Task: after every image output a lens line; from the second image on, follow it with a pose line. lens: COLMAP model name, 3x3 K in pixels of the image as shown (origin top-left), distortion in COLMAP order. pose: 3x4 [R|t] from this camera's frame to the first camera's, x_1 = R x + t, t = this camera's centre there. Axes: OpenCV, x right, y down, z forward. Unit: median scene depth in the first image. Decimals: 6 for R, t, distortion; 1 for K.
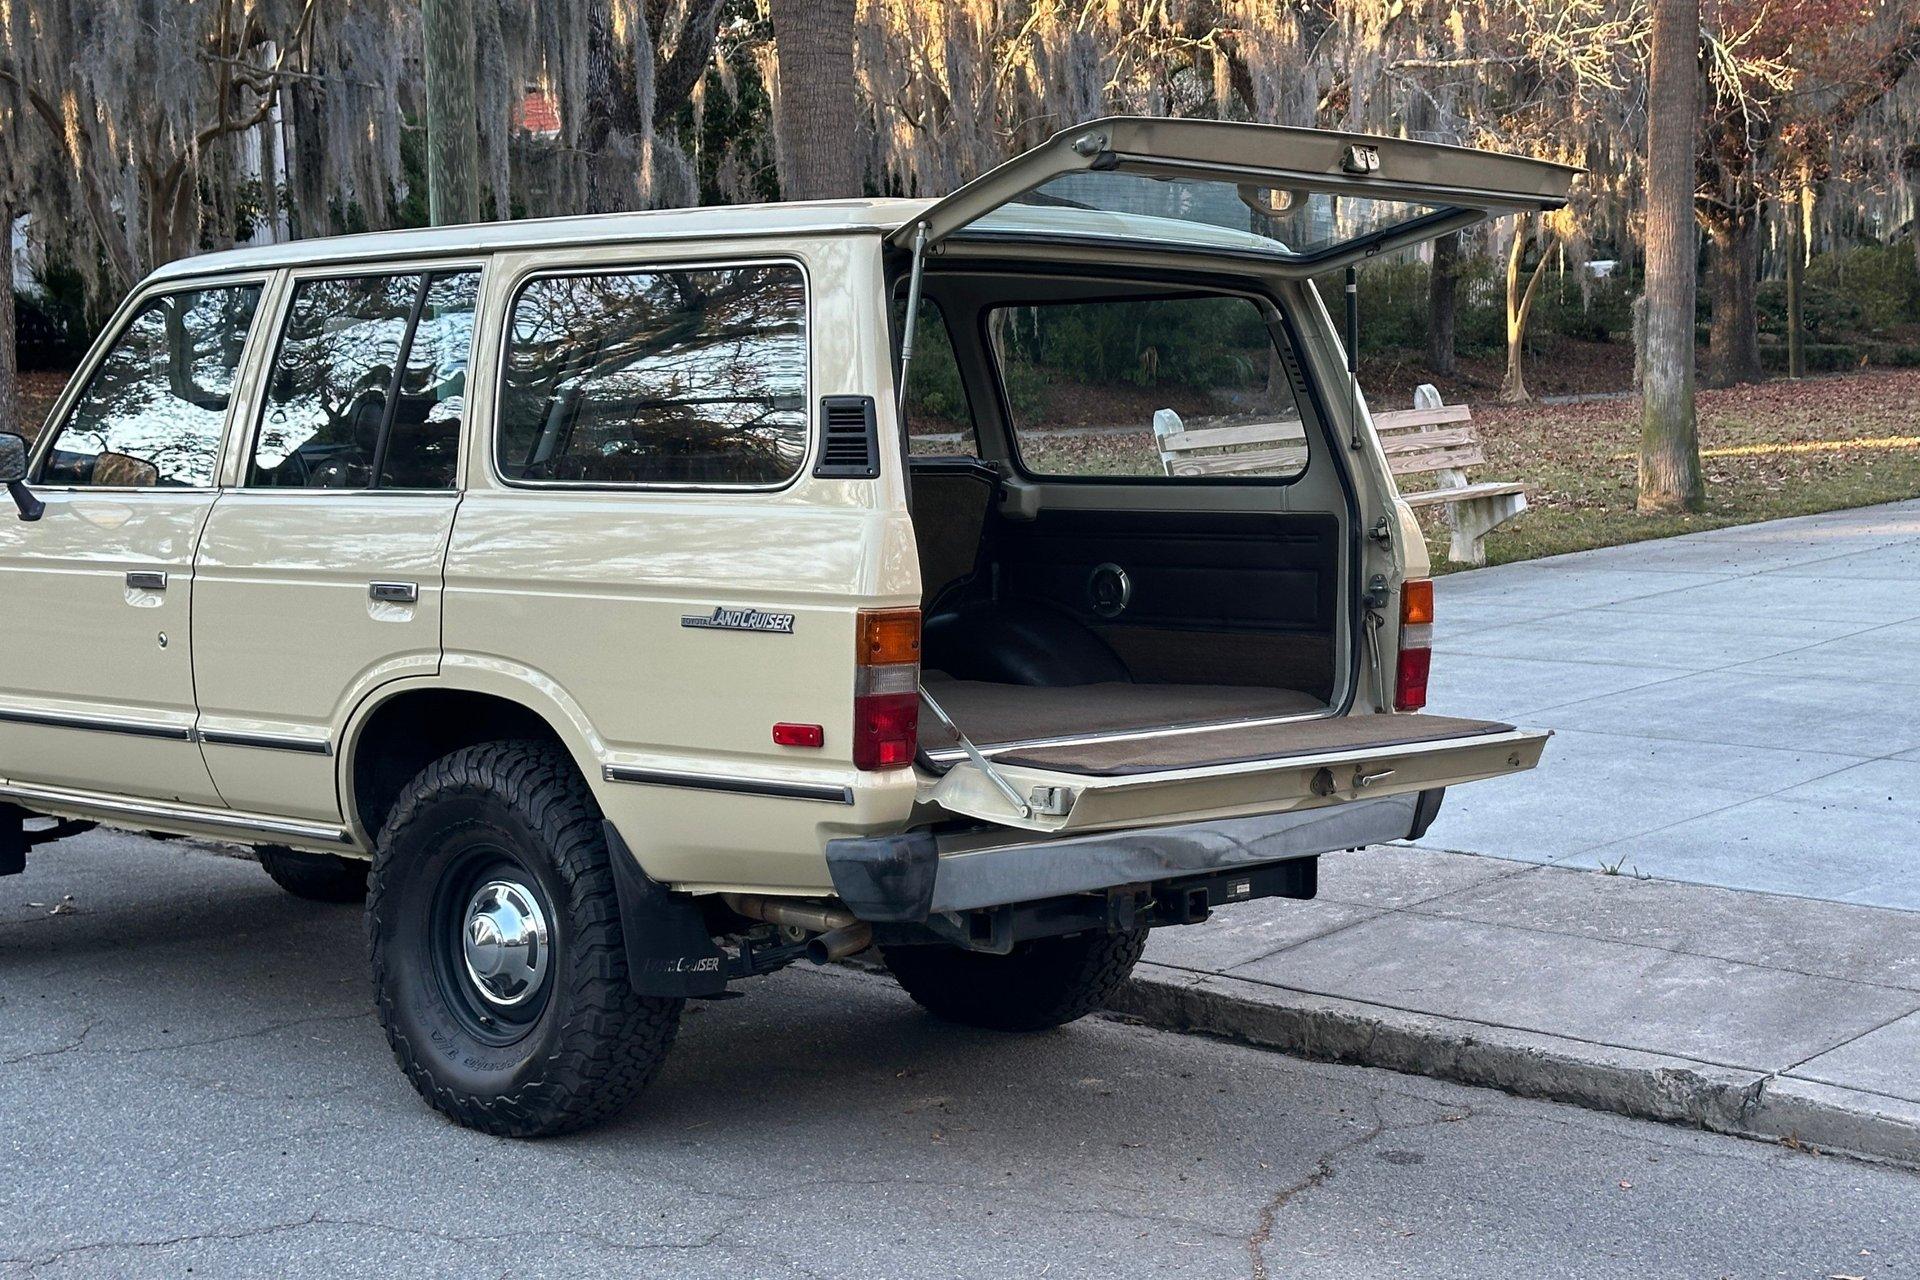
lens RADIAL K [[2907.5, 0, 1019.2], [0, 2907.5, 599.6], [0, 0, 1]] dist [0.135699, 0.042724]
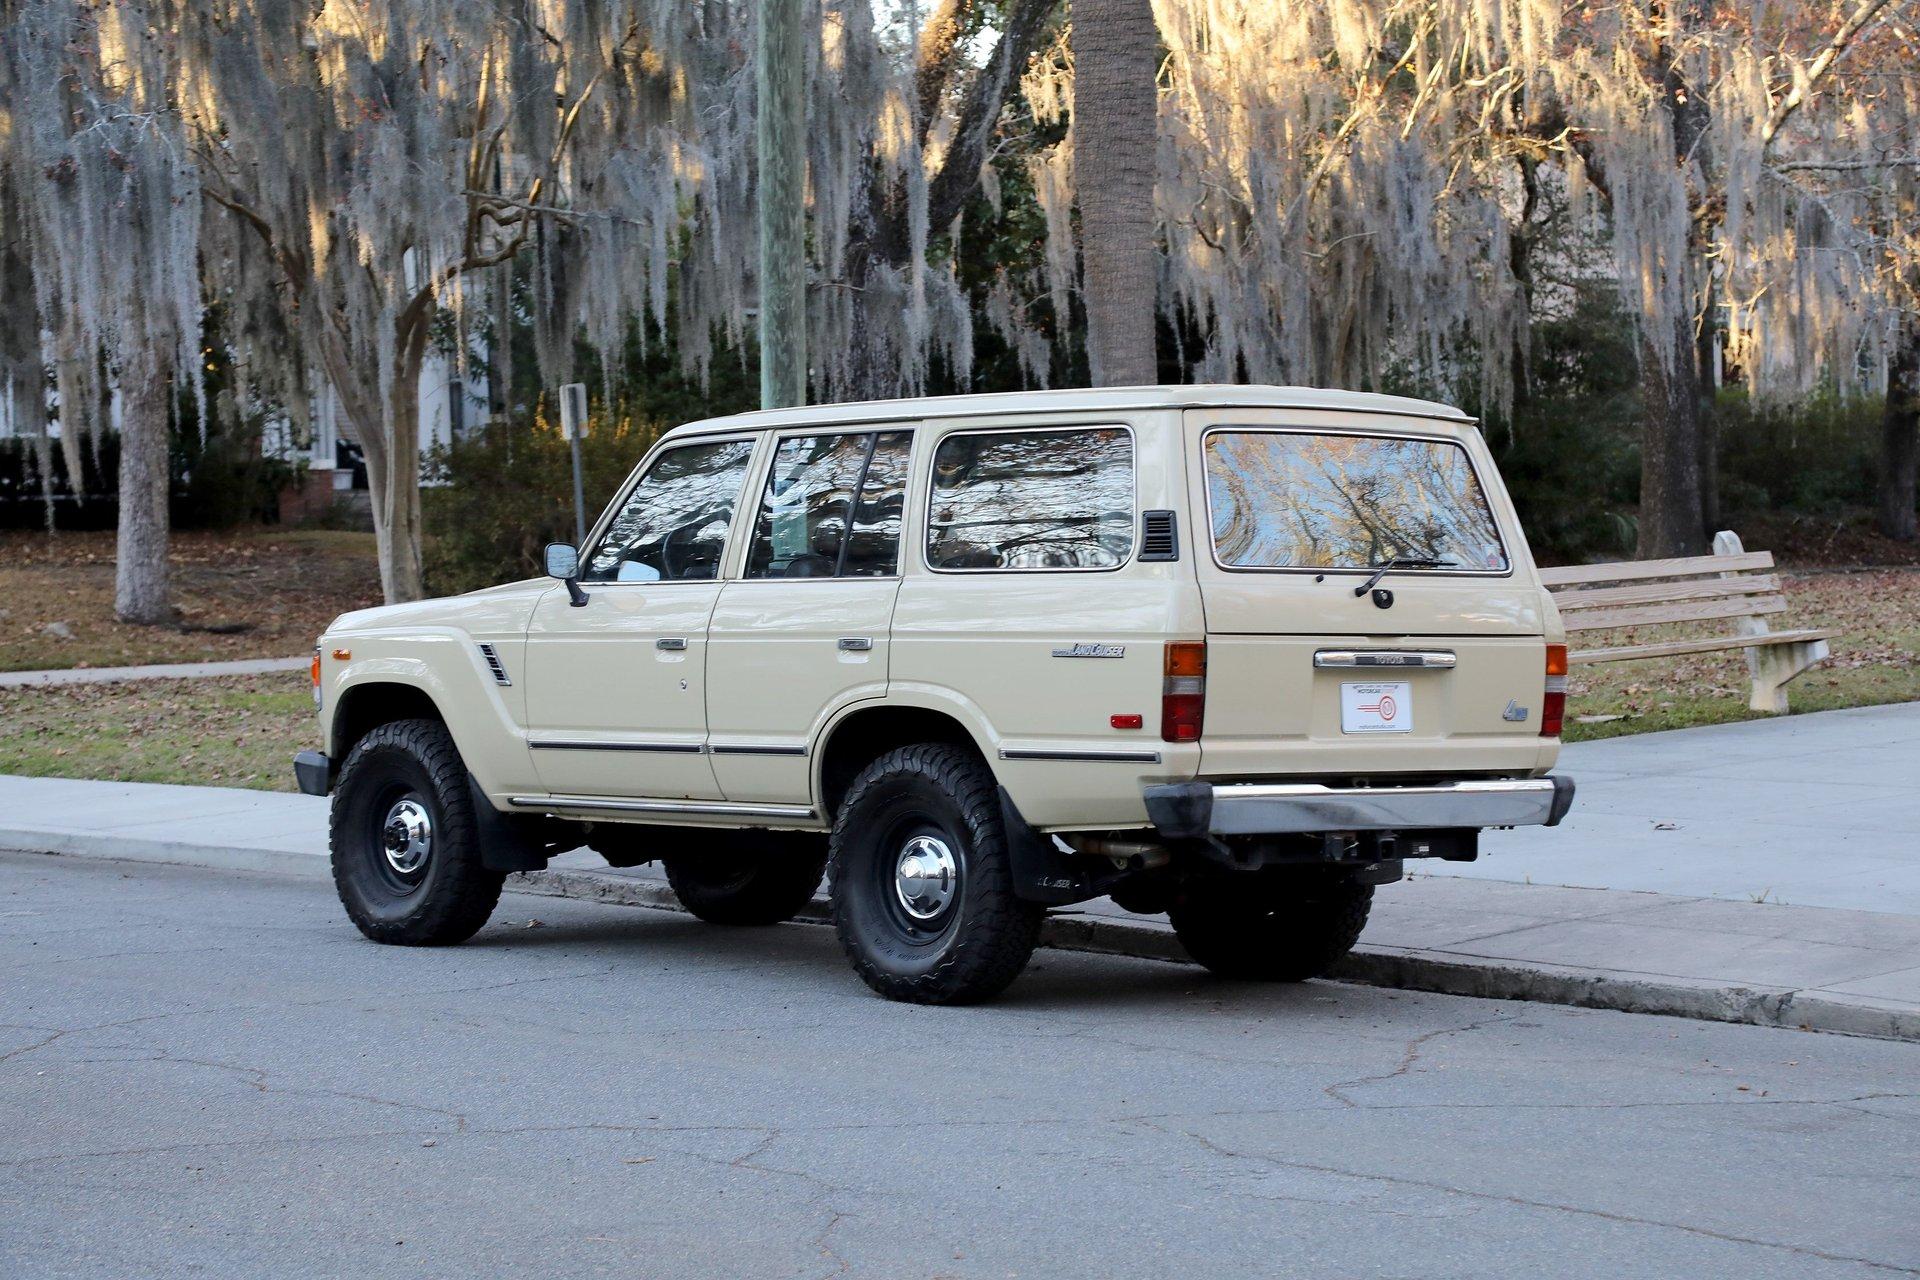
lens RADIAL K [[3901.8, 0, 960.0], [0, 3901.8, 640.0], [0, 0, 1]] dist [0.321533, 0.232192]
pose [[0.995011, 0.005922, -0.099586, 0.034107], [-0.011120, 0.998600, -0.051721, 0.083274], [0.099140, 0.052570, 0.993684, -0.837163]]
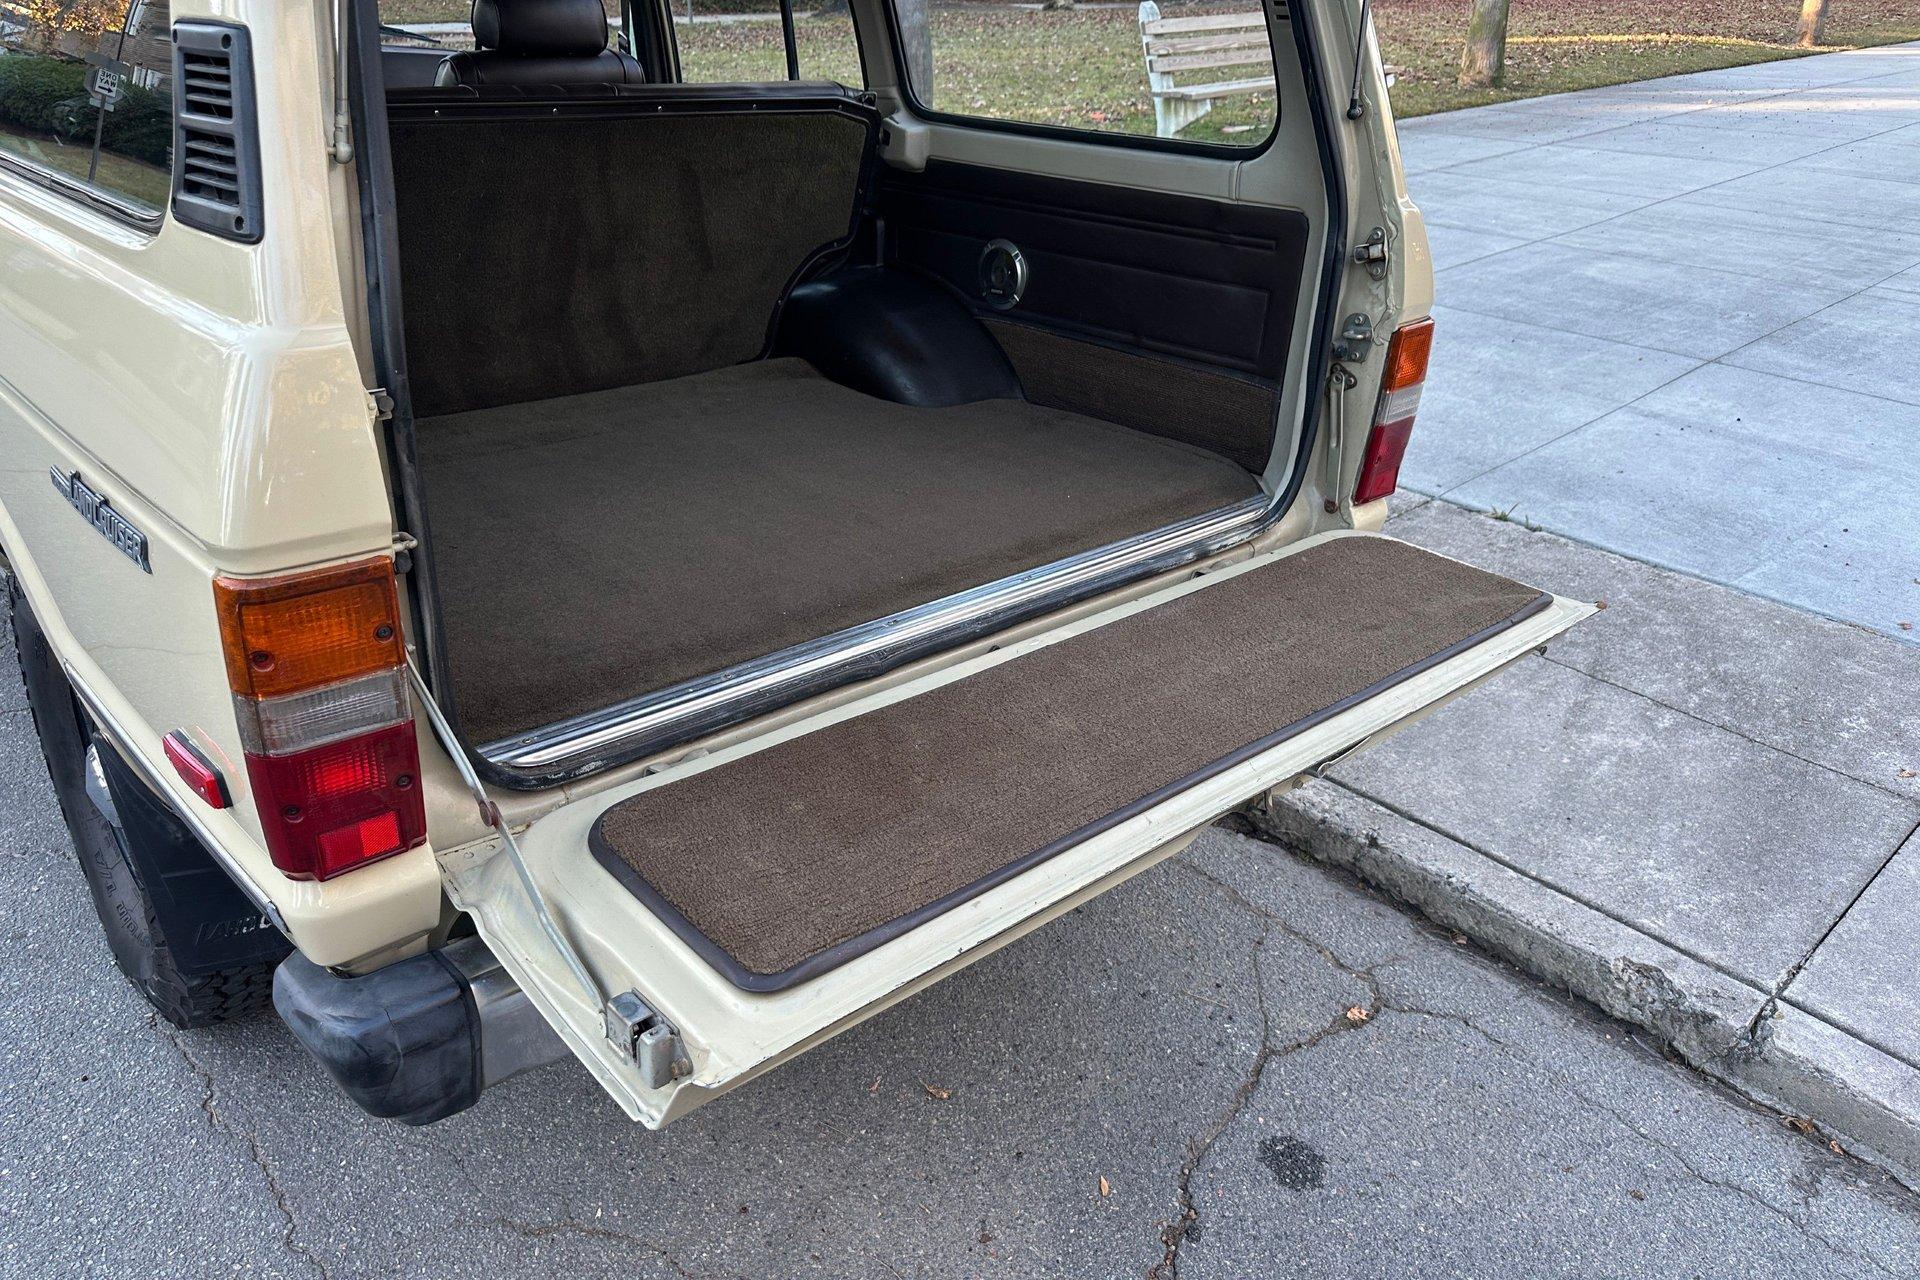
lens RADIAL K [[1359.6, 0, 960.0], [0, 1359.6, 640.0], [0, 0, 1]] dist [0.036400, -0.054495]
pose [[0.995674, 0.068194, -0.063104, 0.048202], [-0.039881, 0.927122, 0.372633, -0.047828], [0.083916, -0.368504, 0.925831, 0.586929]]
